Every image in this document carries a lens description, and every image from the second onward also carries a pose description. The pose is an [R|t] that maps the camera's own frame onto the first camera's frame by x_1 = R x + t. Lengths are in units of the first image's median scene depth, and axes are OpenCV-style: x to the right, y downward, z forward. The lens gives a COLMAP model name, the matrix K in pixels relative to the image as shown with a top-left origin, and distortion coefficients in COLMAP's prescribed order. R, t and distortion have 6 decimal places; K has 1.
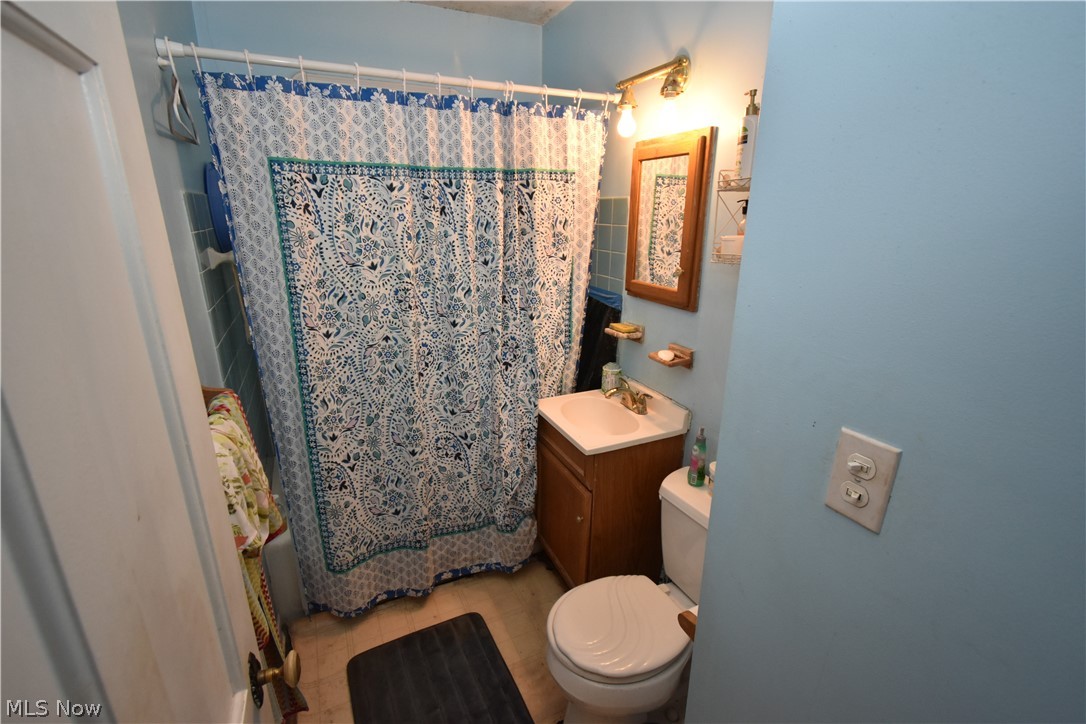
lens RADIAL K [[483.2, 0, 545.5], [0, 483.2, 362.8], [0, 0, 1]] dist [0.001135, -0.000150]
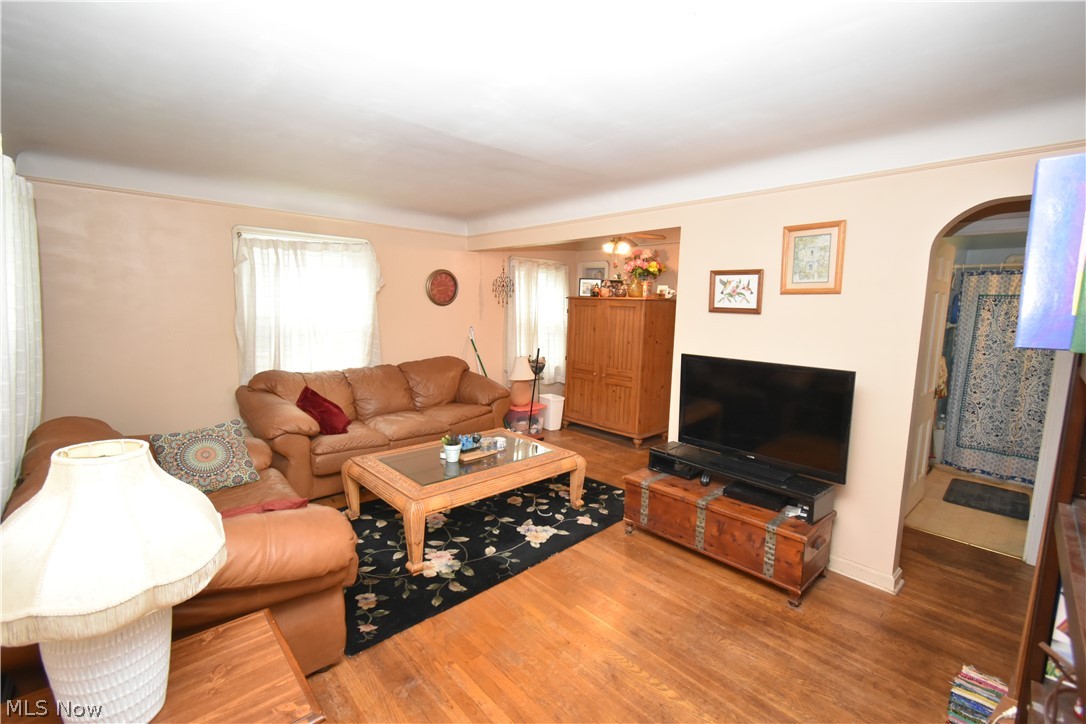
lens RADIAL K [[483.2, 0, 542.3], [0, 483.2, 361.6], [0, 0, 1]] dist [0.001135, -0.000150]
pose [[0.297754, 0.121667, -0.946858, 1.367418], [-0.306225, 0.951605, 0.025980, 0.660294], [0.904195, 0.282216, 0.320602, -2.078846]]
